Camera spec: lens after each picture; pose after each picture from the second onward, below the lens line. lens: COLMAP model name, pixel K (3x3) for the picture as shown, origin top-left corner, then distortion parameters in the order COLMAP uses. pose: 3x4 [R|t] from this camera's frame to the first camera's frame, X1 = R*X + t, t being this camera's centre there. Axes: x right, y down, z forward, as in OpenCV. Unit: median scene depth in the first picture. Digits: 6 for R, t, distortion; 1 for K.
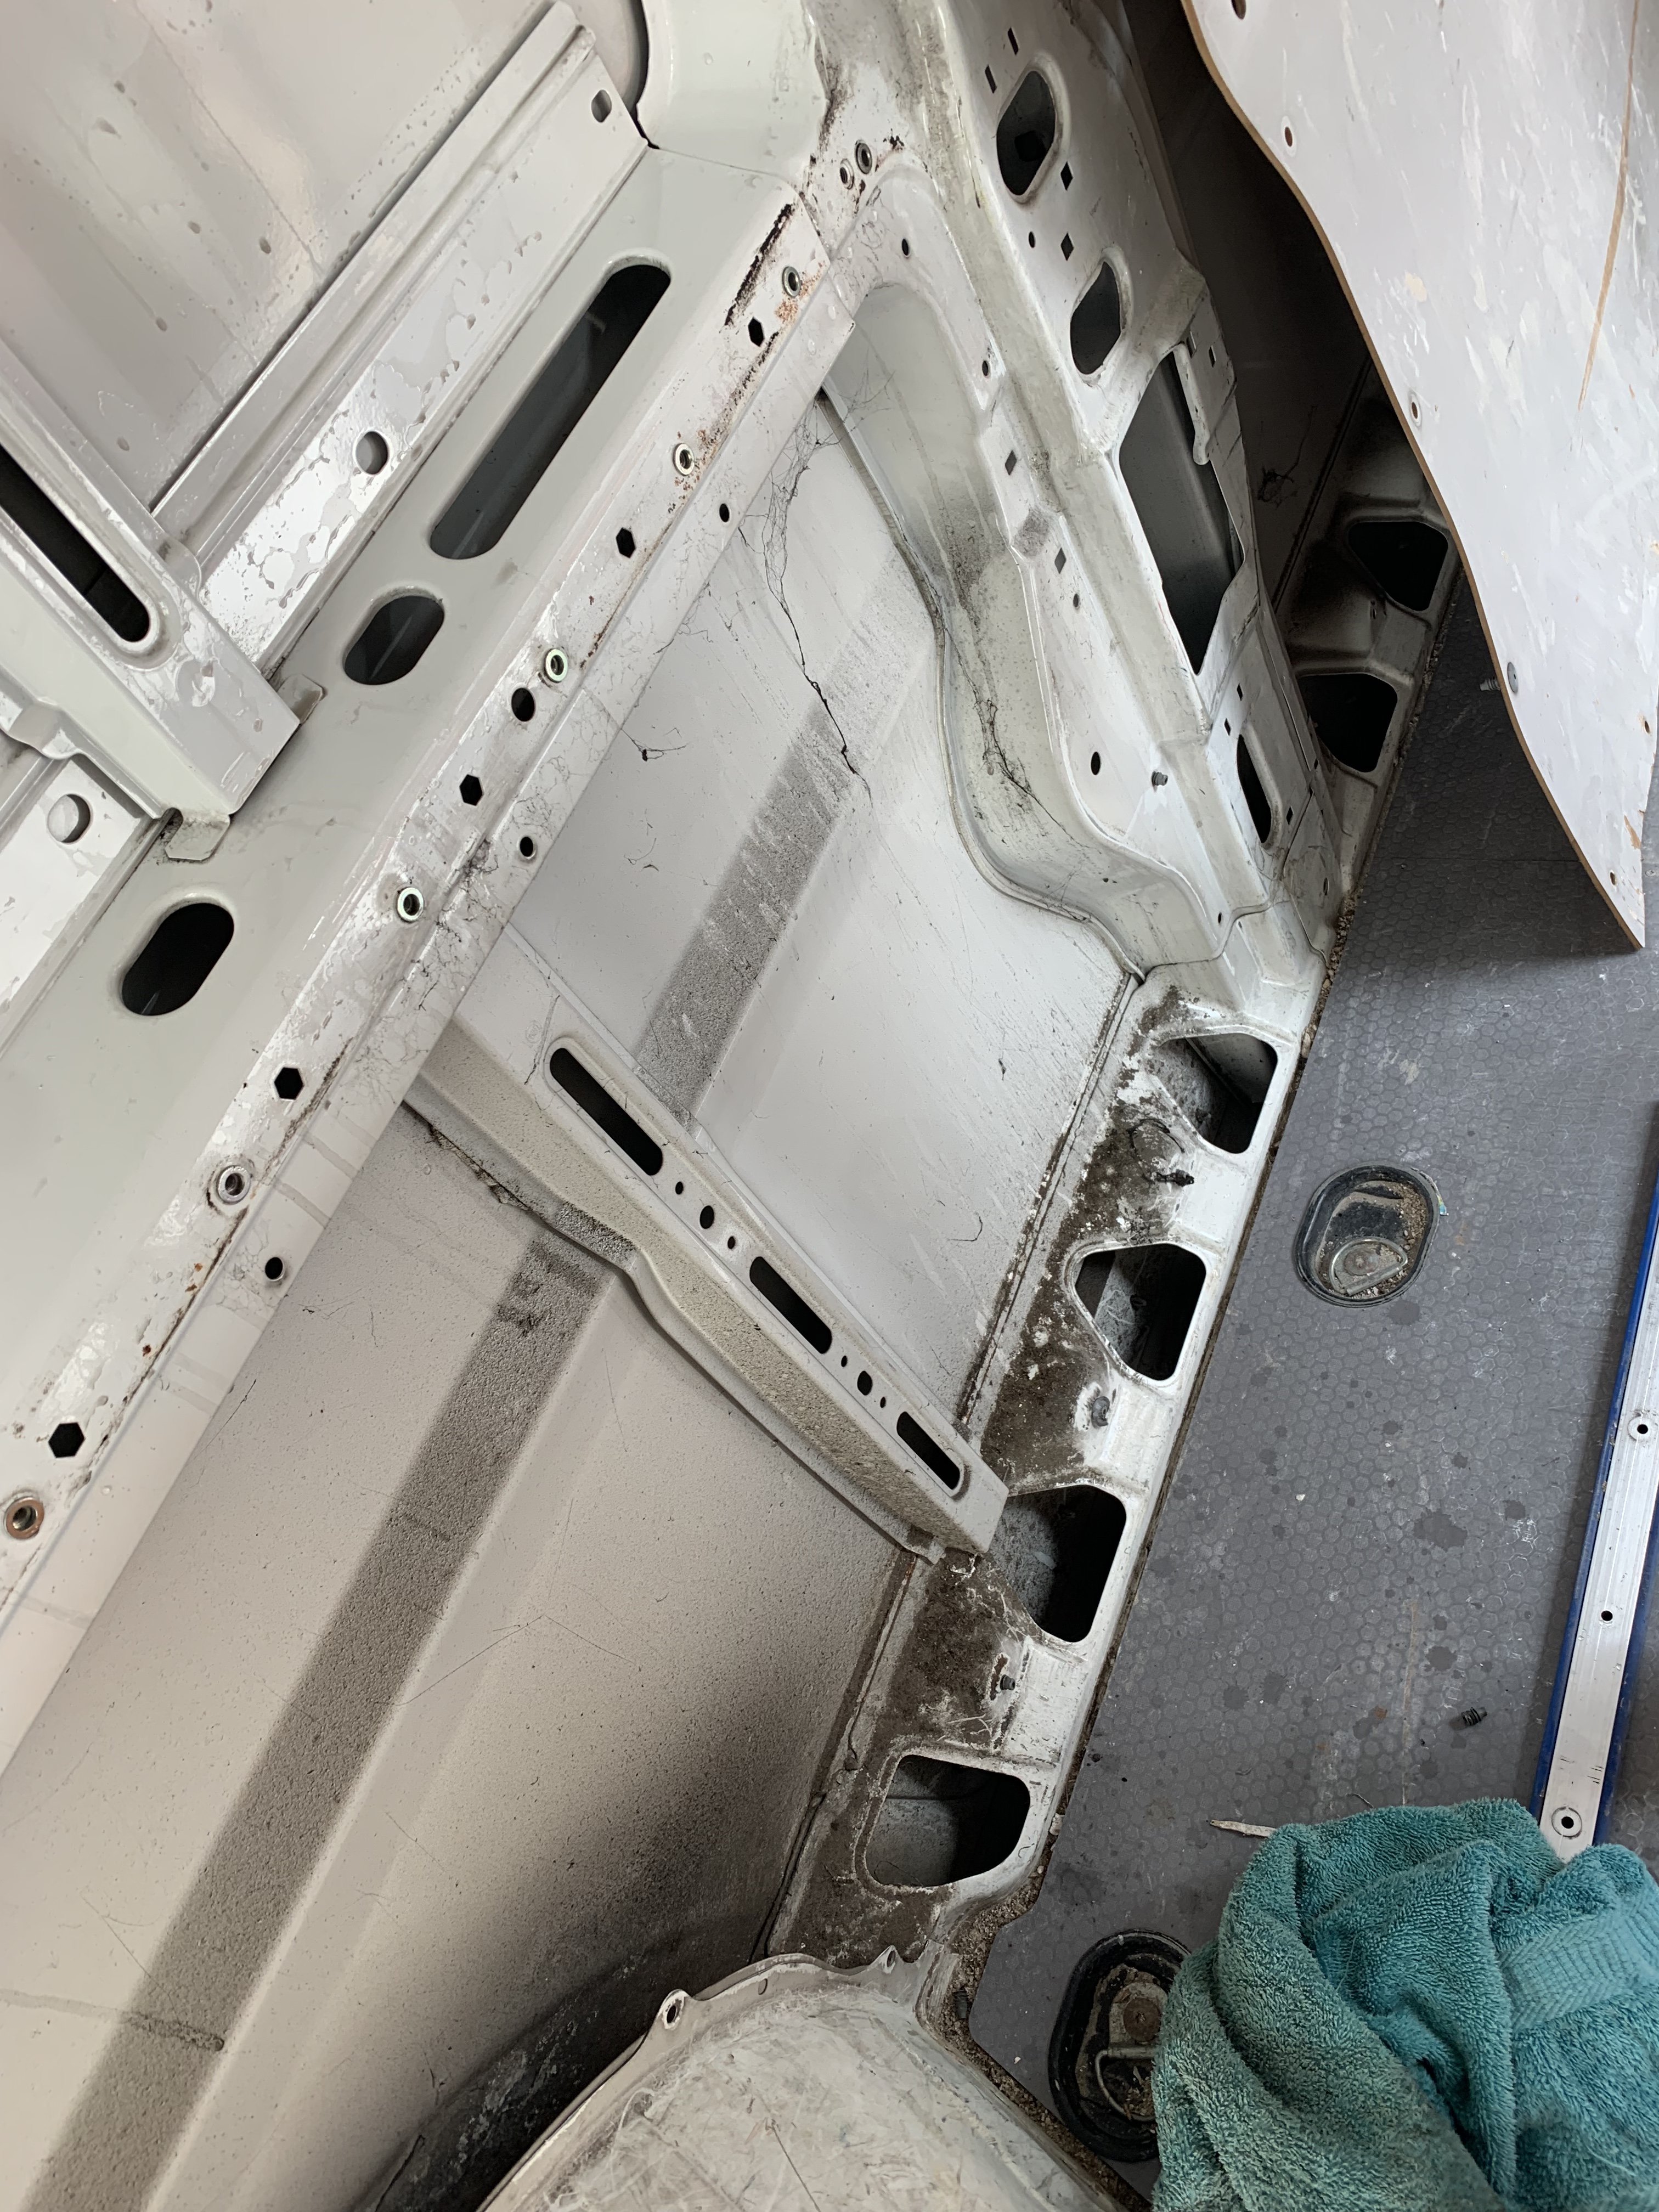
lens RADIAL K [[1674.1, 0, 822.5], [0, 1674.1, 1060.3], [0, 0, 1]] dist [0.164581, -0.449930]
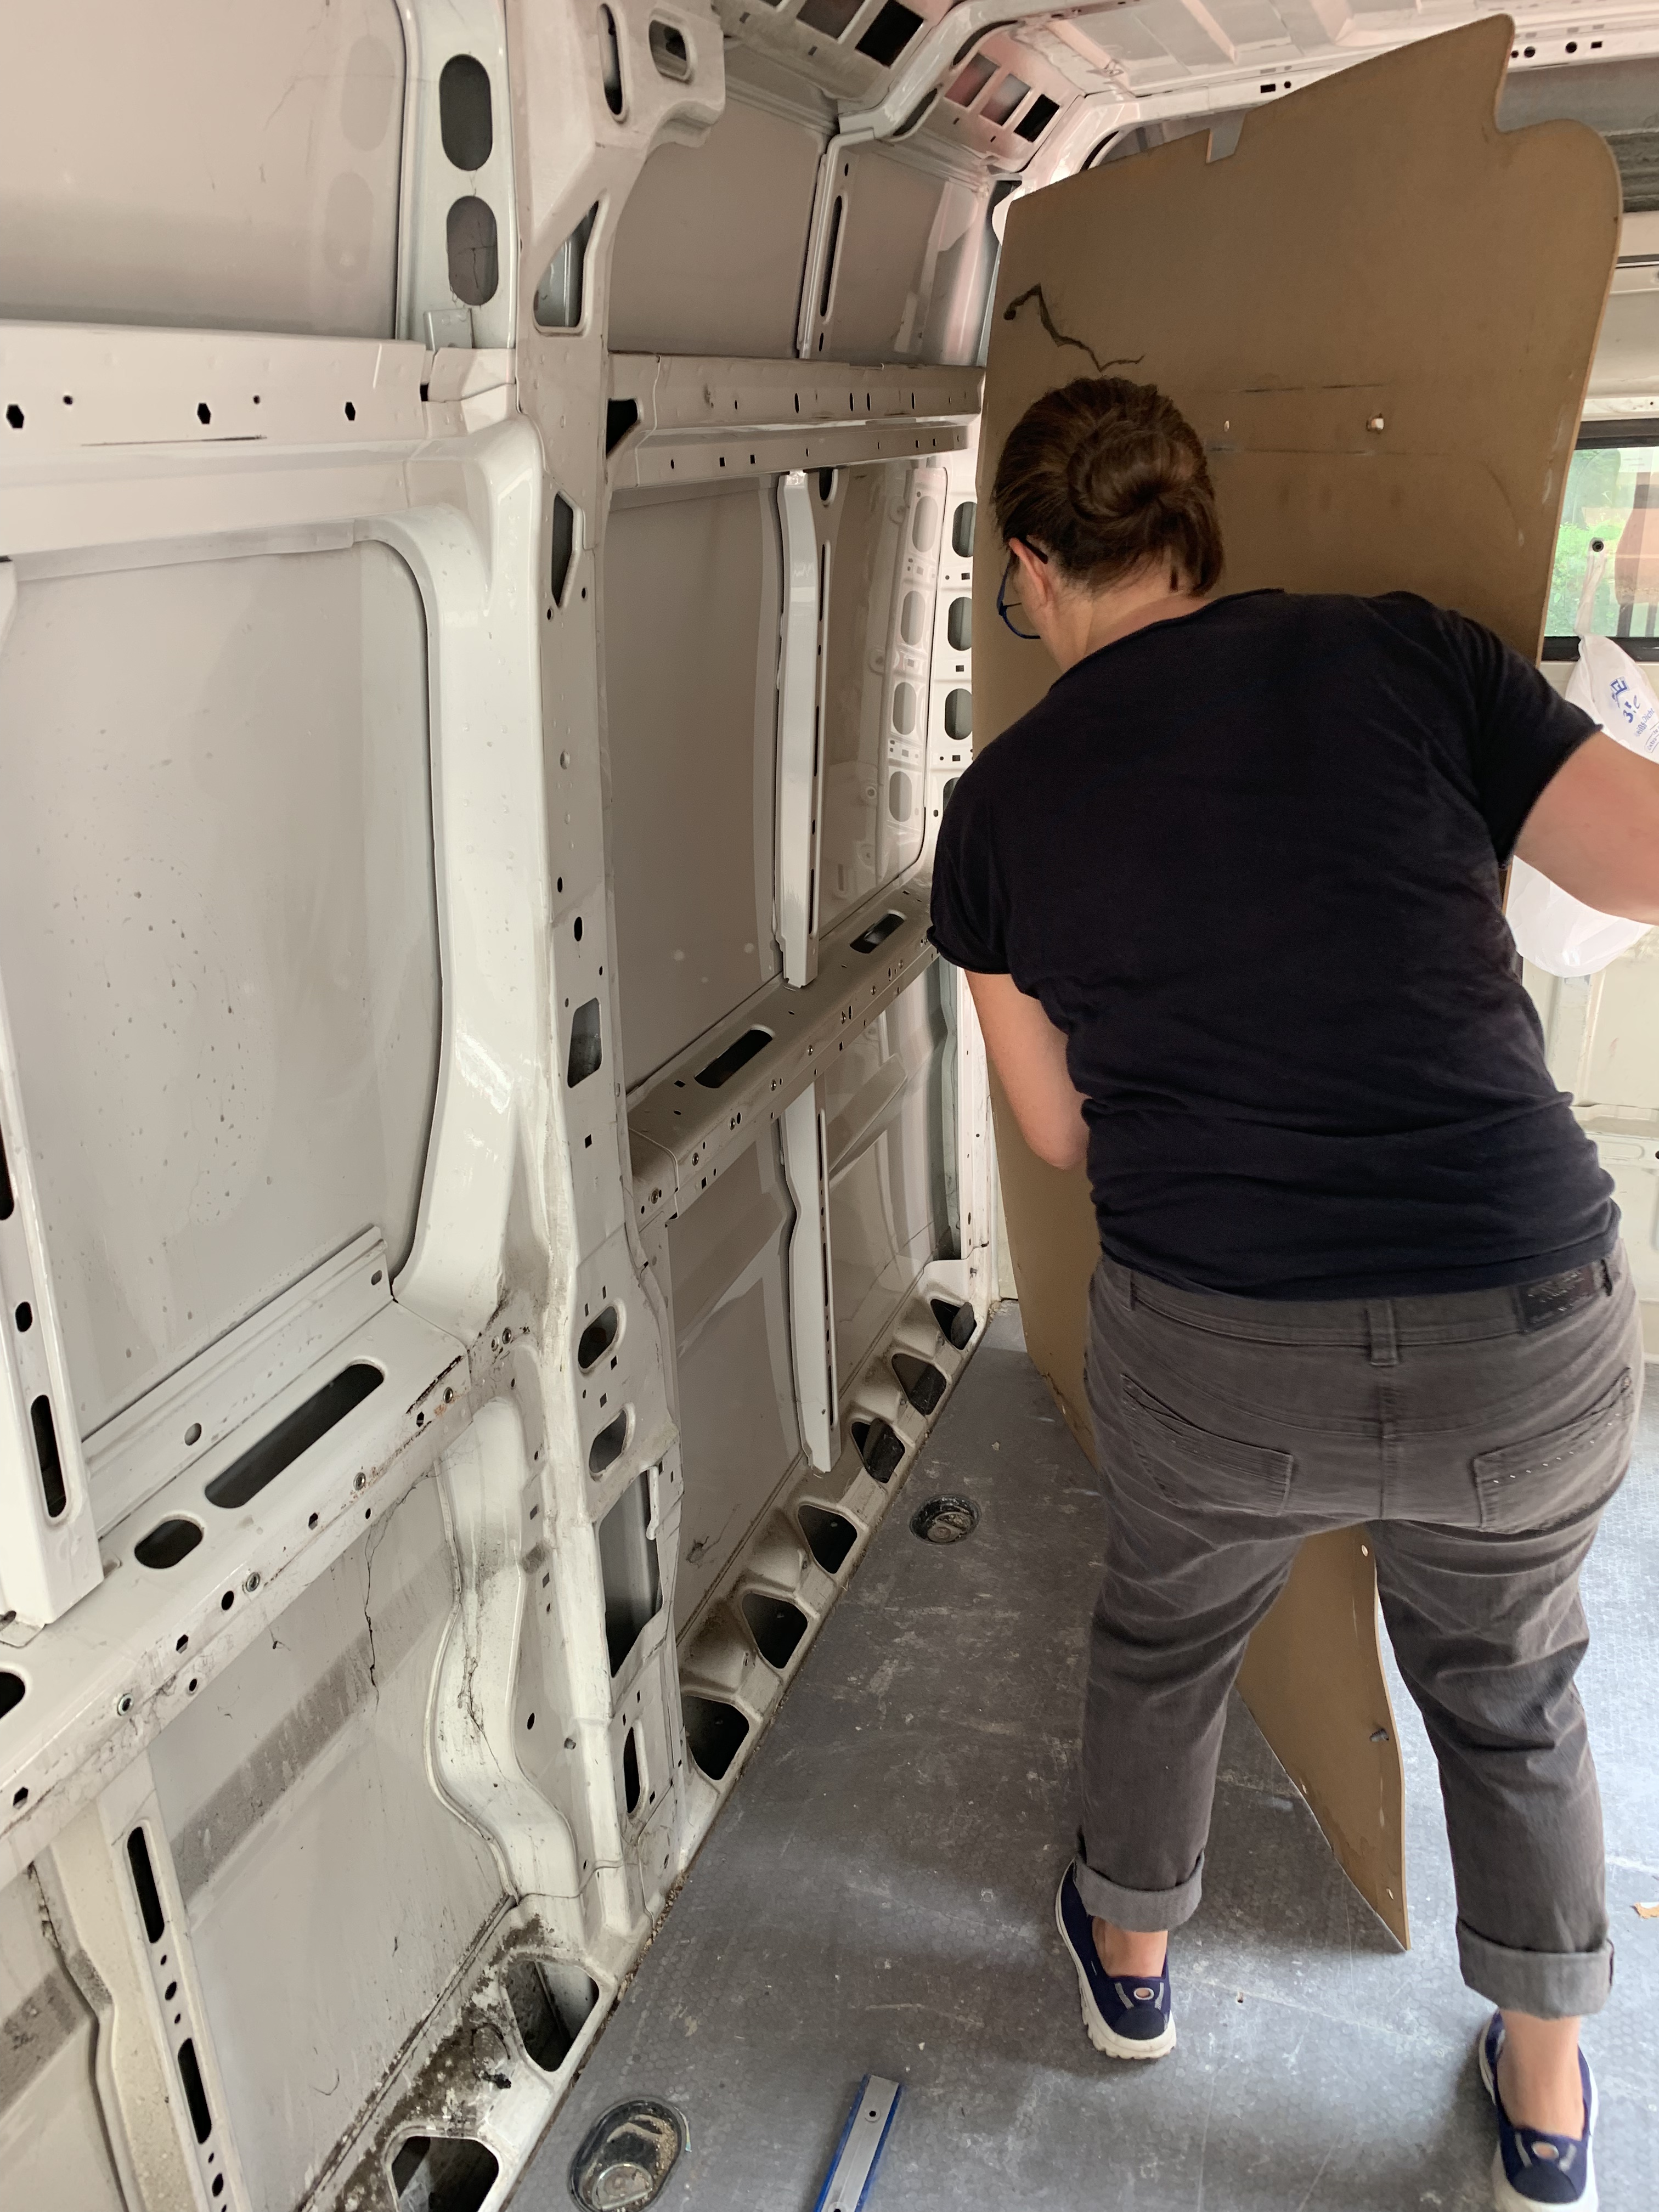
lens RADIAL K [[1701.2, 0, 855.4], [0, 1701.2, 1096.6], [0, 0, 1]] dist [0.037265, -0.043815]
pose [[0.910611, 0.340963, 0.233520, -0.093570], [-0.176850, 0.832214, -0.525493, 0.084543], [-0.373513, 0.437222, 0.818123, -0.454514]]
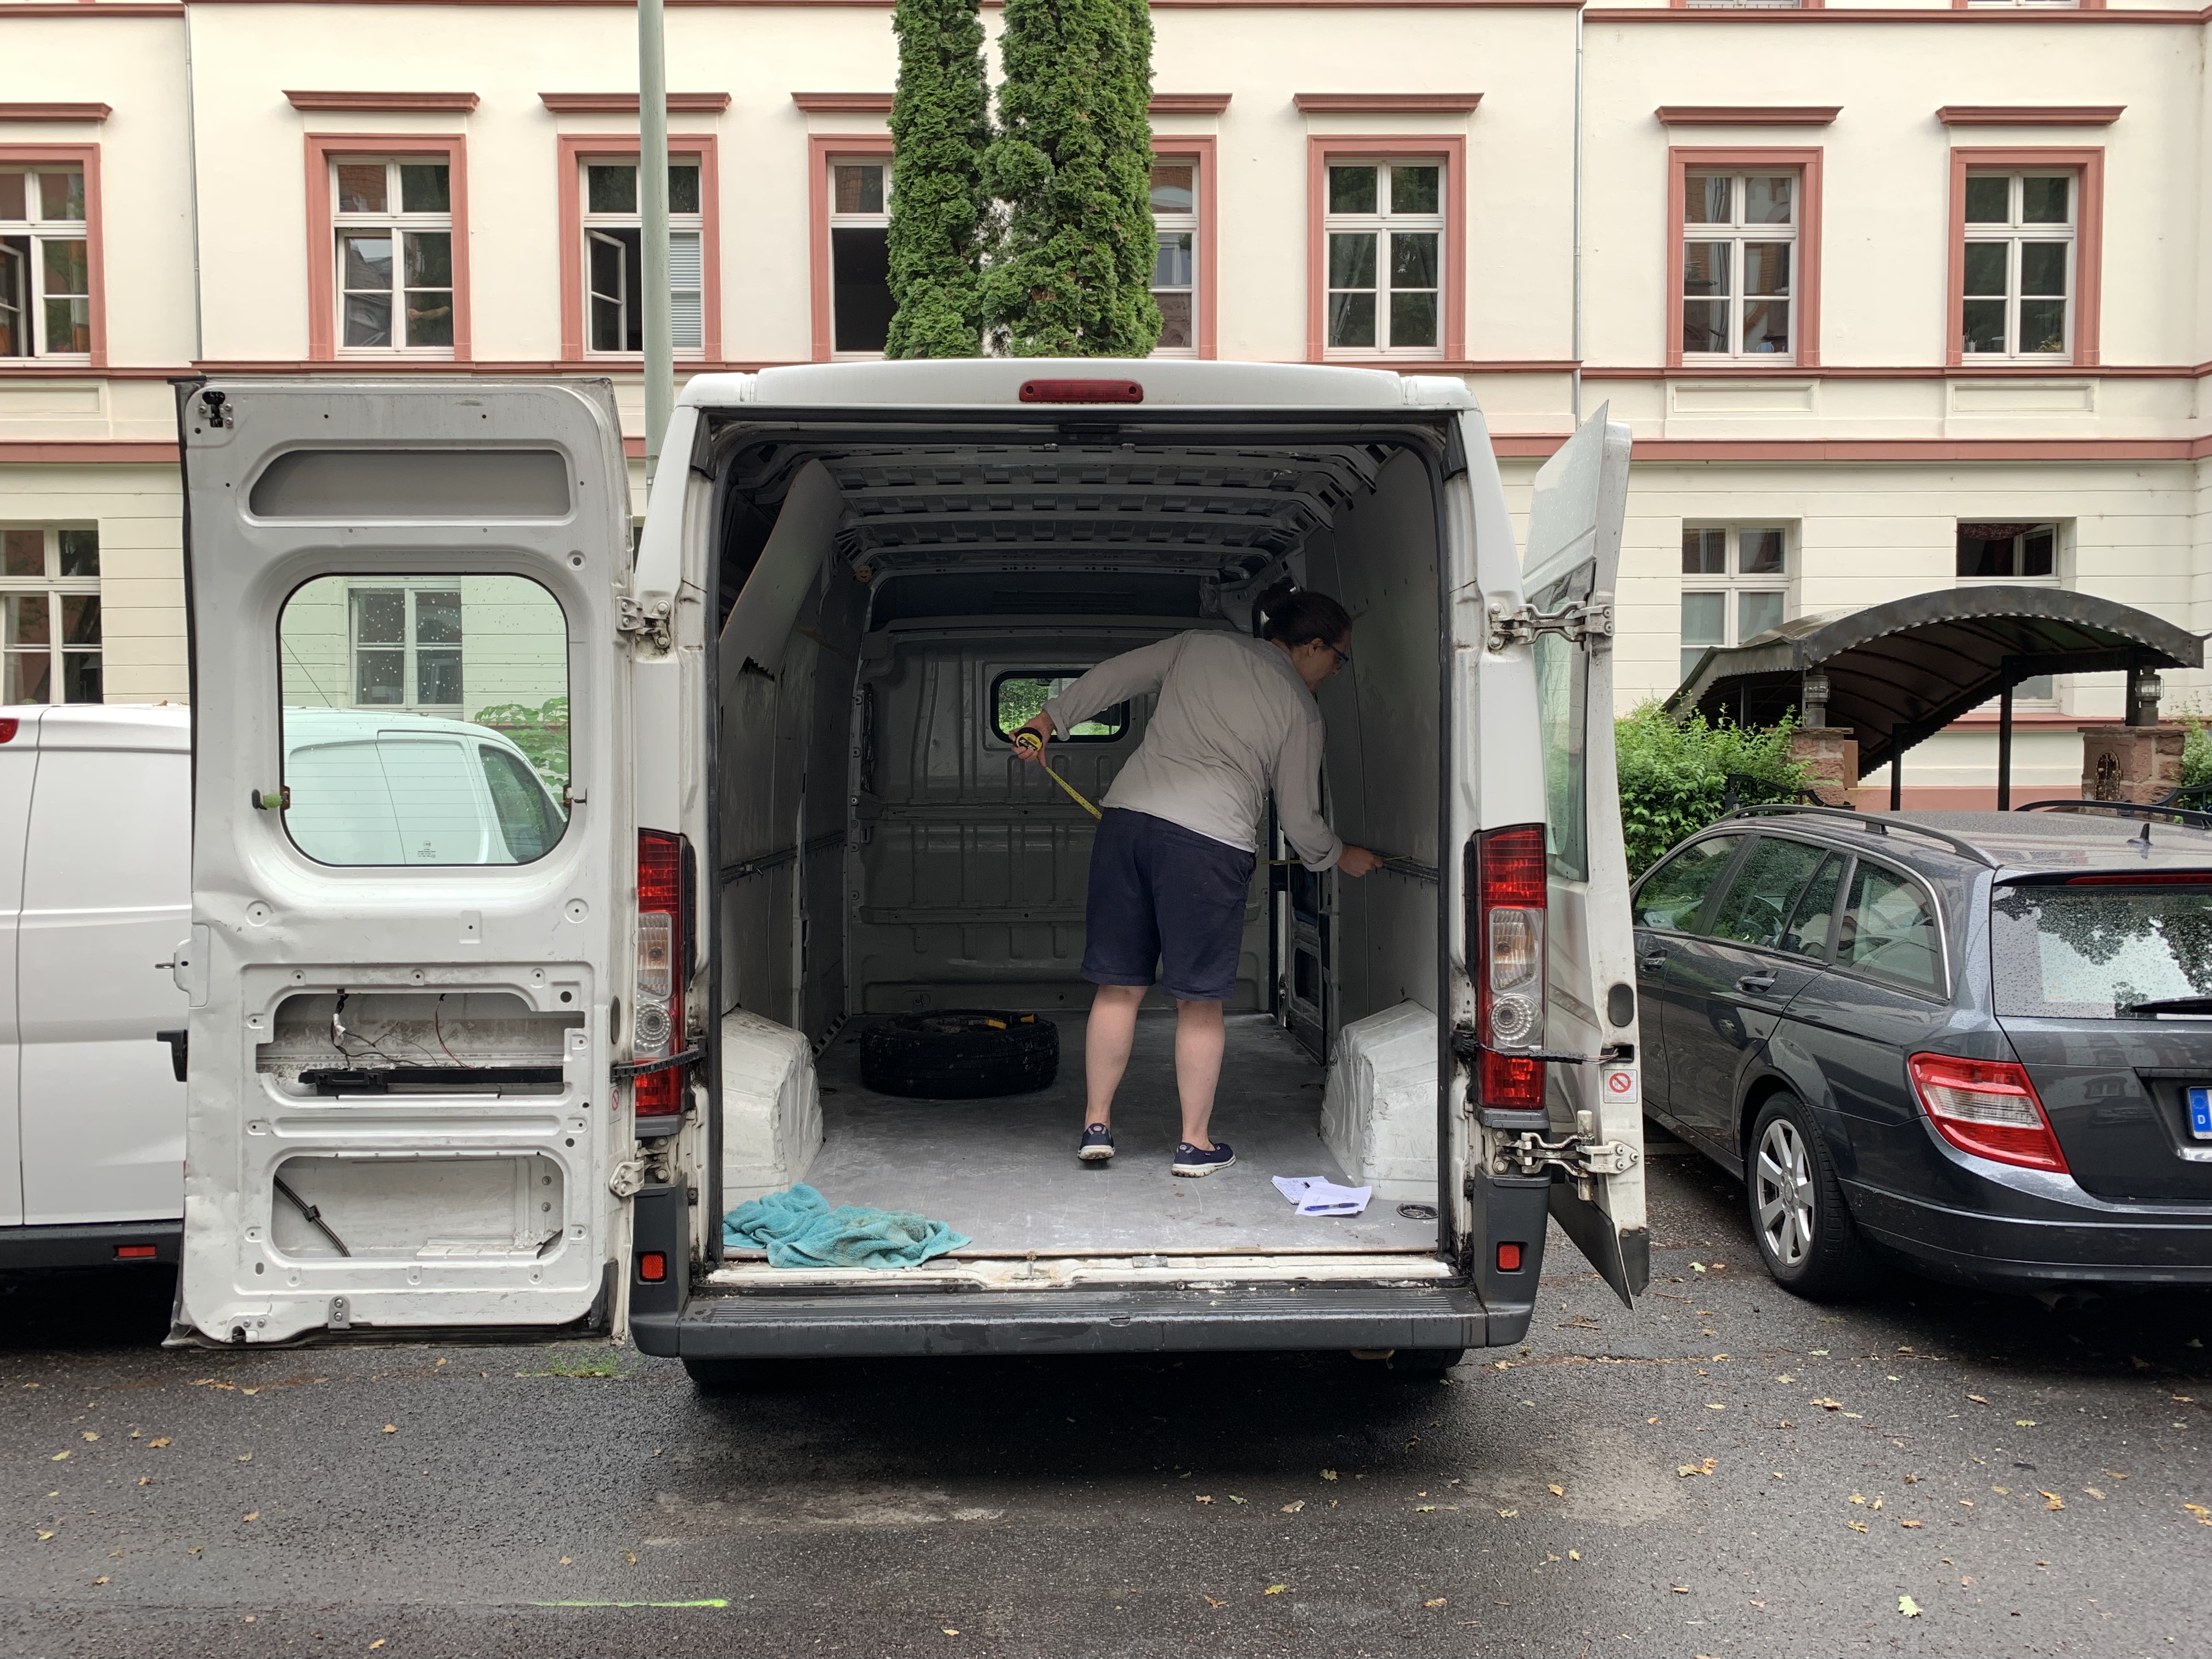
lens RADIAL K [[1676.9, 0, 1105.0], [0, 1676.9, 822.2], [0, 0, 1]] dist [0.076067, -0.116744]
pose [[0.799497, 0.421261, 0.428187, -1.240834], [0.110972, 0.596989, -0.794537, 3.193274], [-0.590330, 0.682747, 0.430542, -1.770170]]
